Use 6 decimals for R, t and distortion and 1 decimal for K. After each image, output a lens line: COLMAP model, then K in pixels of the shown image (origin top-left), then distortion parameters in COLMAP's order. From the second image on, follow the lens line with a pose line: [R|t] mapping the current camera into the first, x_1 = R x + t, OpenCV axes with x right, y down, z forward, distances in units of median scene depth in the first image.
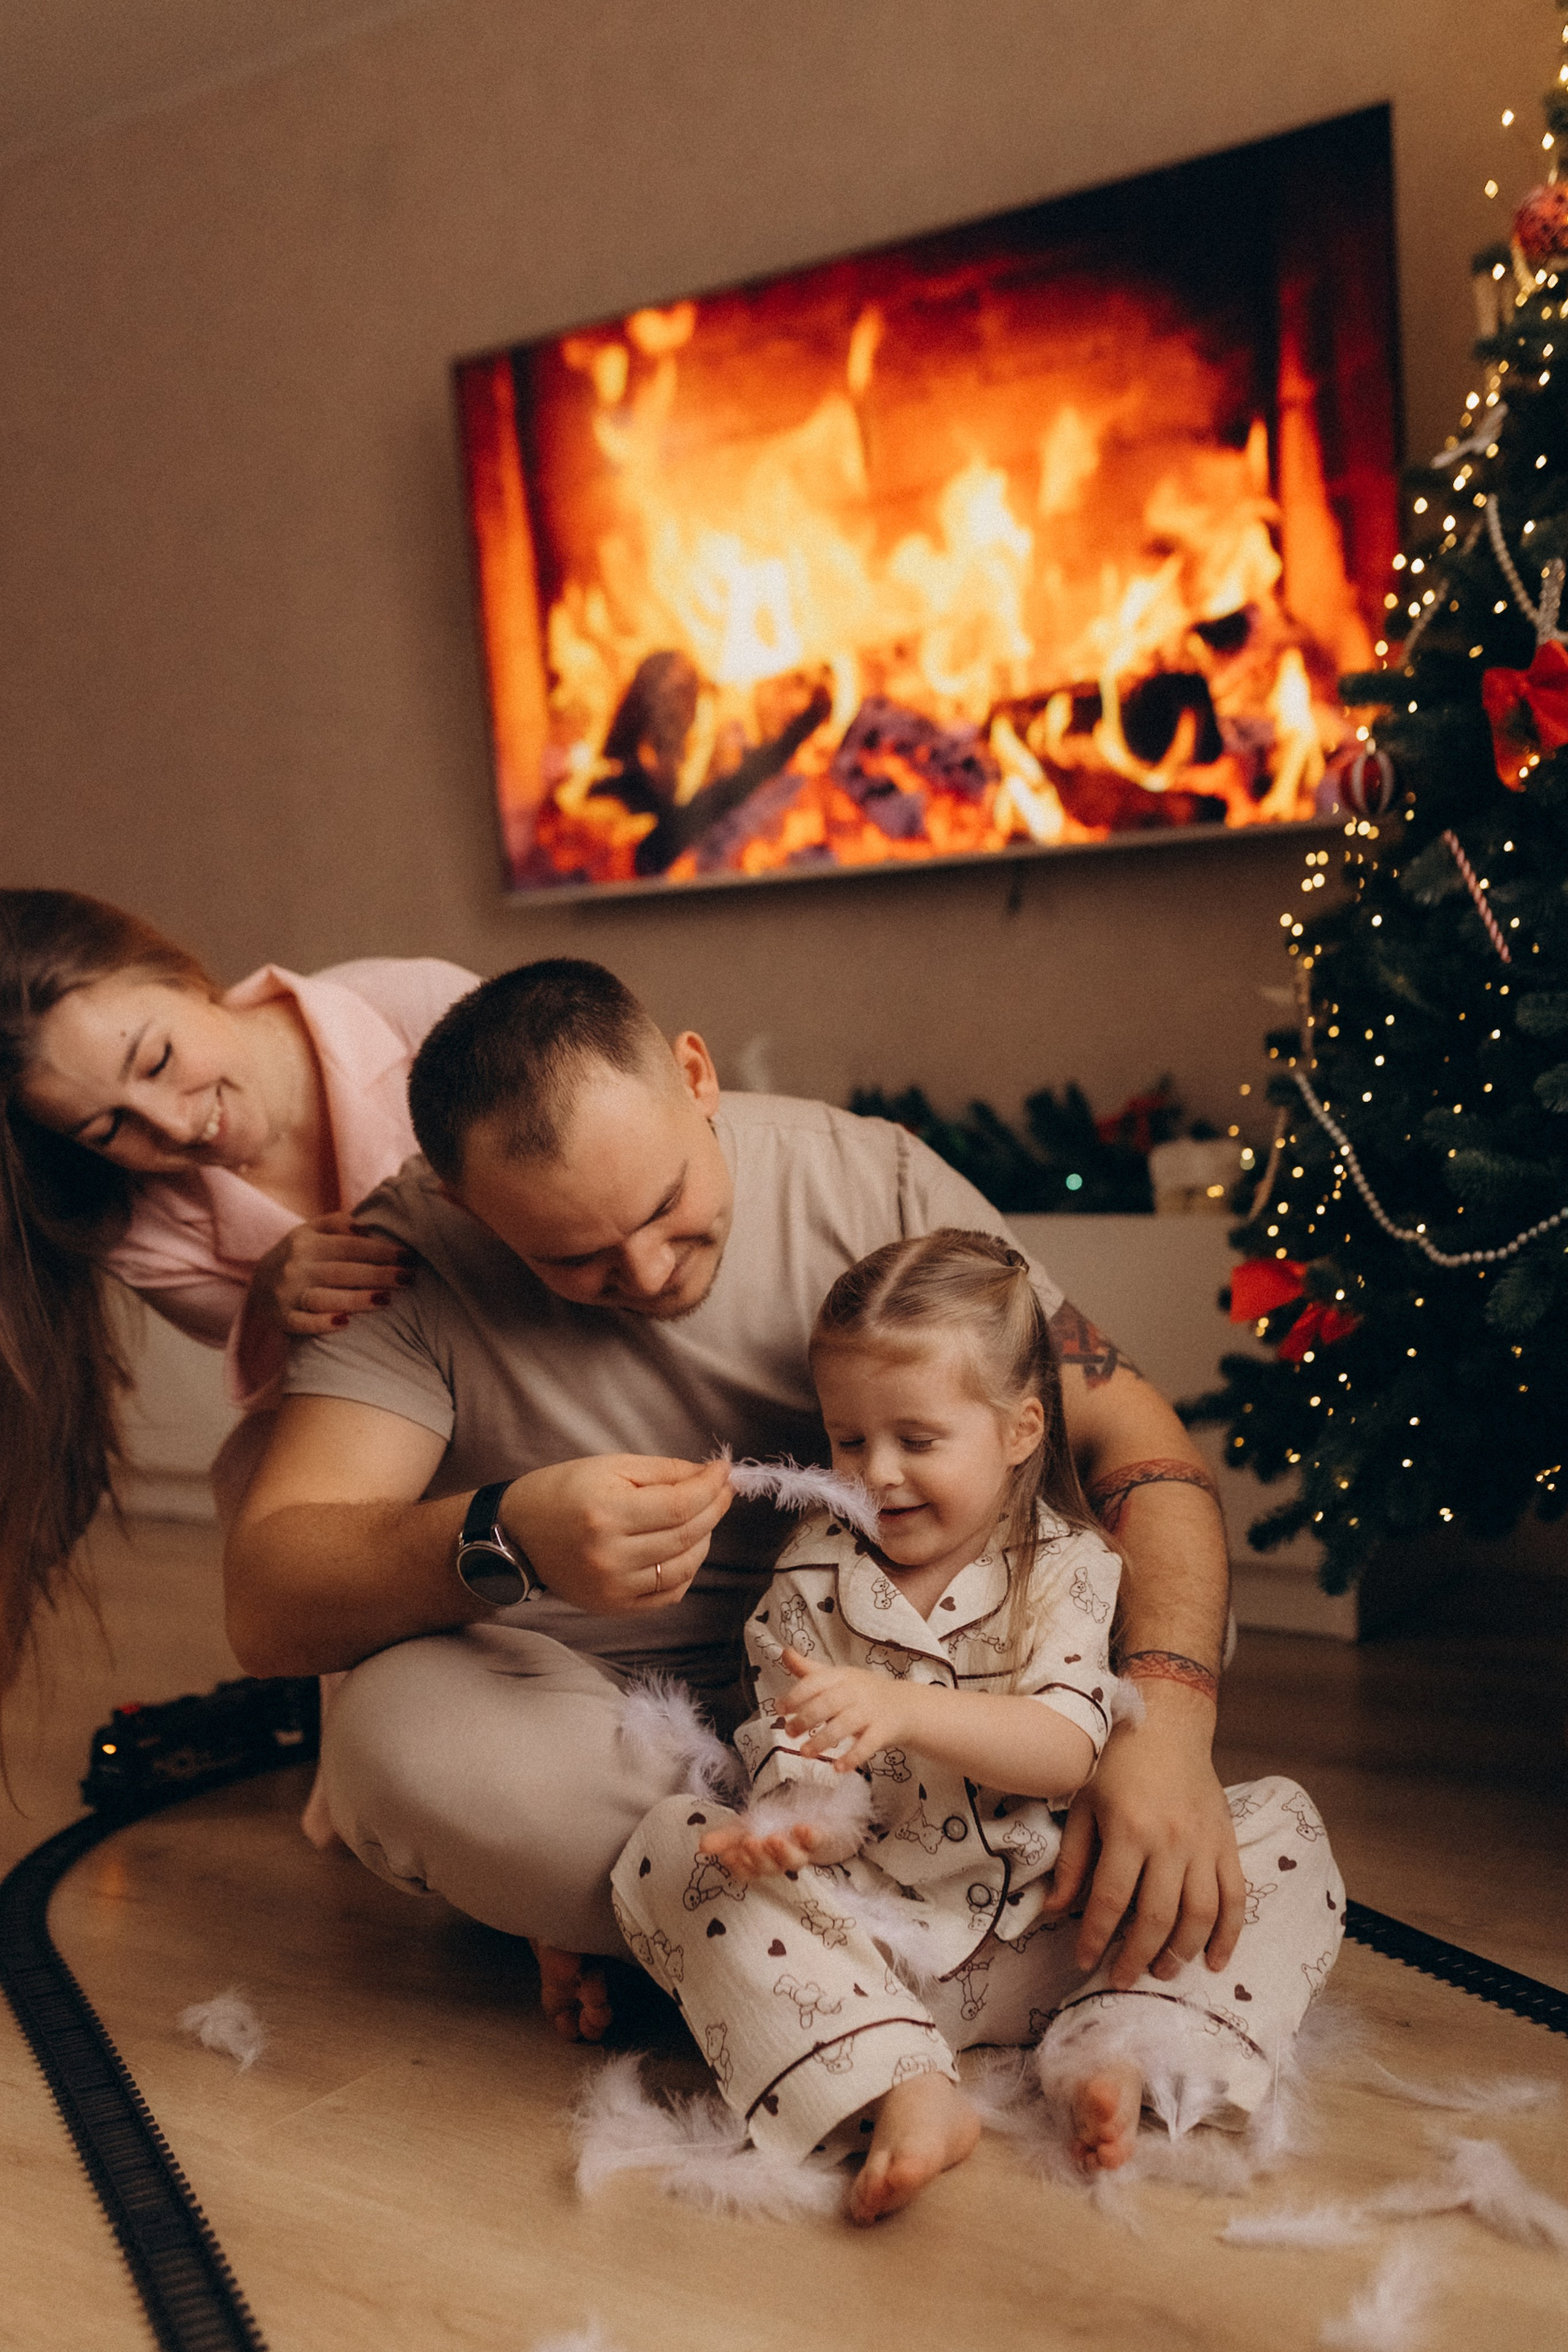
lens RADIAL K [[2231.6, 0, 788.6], [0, 2231.6, 1162.5], [0, 0, 1]] dist [0.059386, 0.000000]
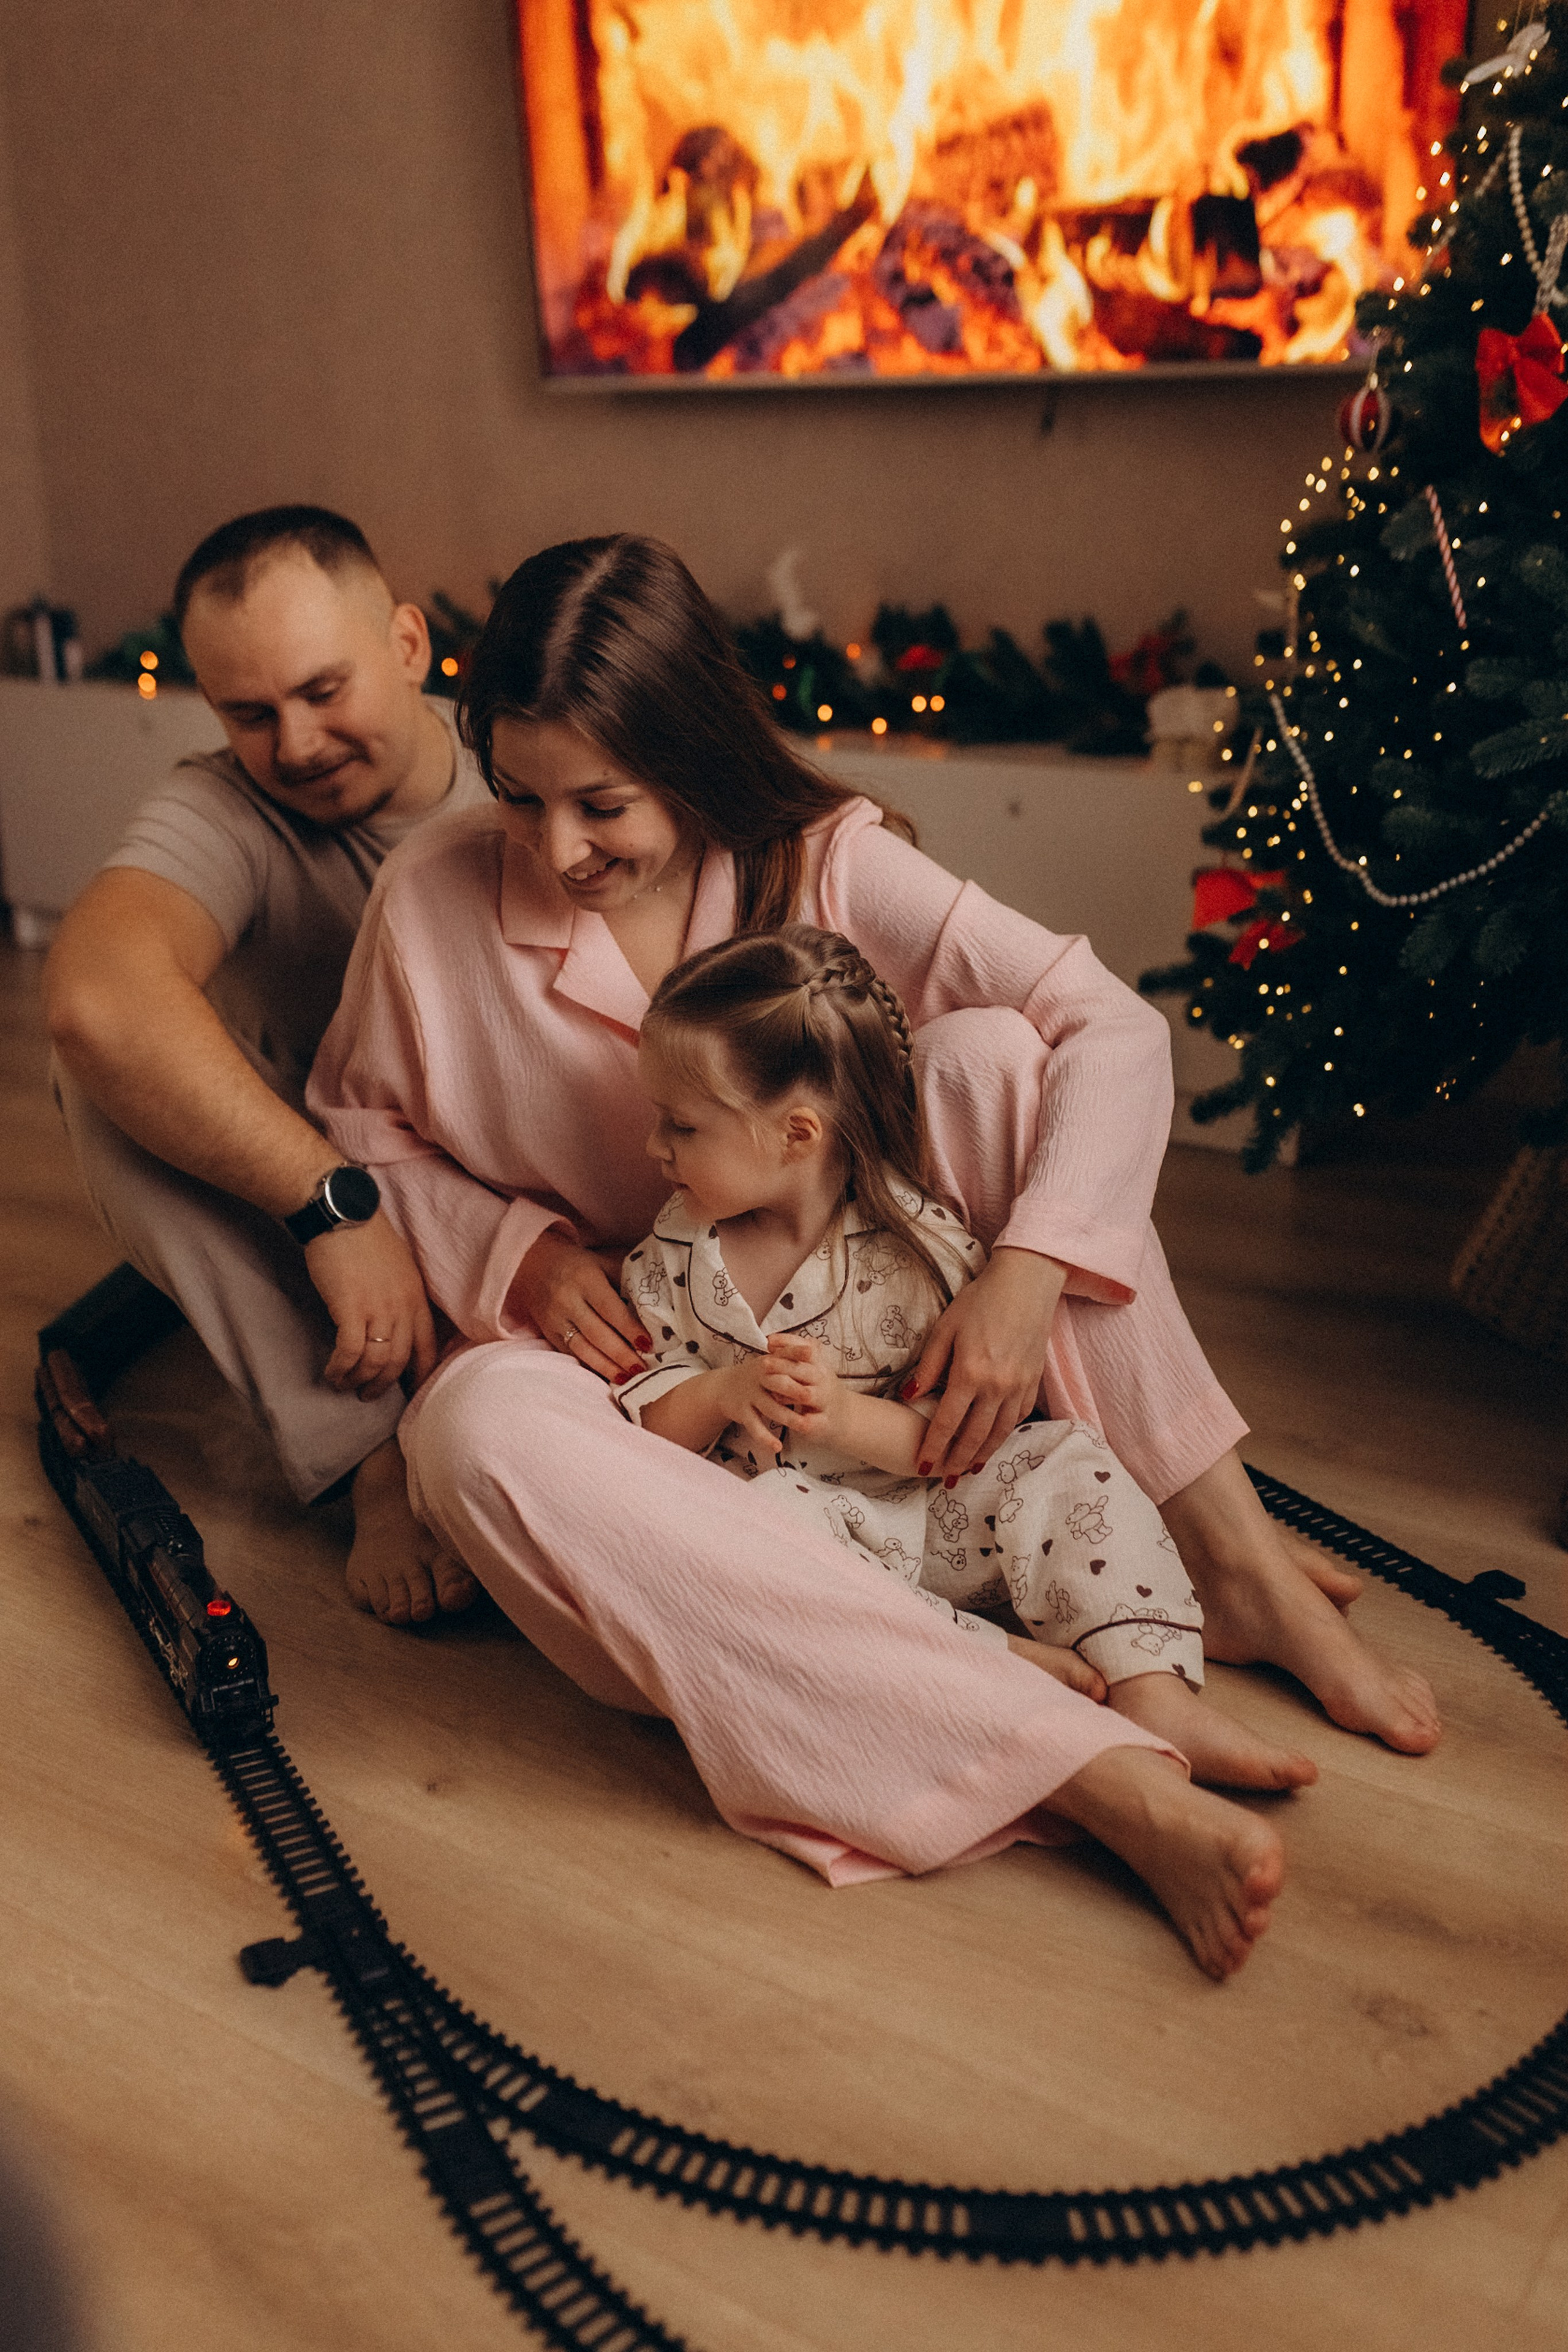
lens RADIAL K [[2231.6, 0, 785.8], [0, 2231.6, 1154.6], [0, 0, 1]] dist [0.059386, 0.000000]
pose [[0.999236, 0.037474, -0.011080, 0.006946], [-0.033075, 0.962033, 0.270922, -0.074919], [0.020812, -0.270349, 0.962537, -0.076410]]
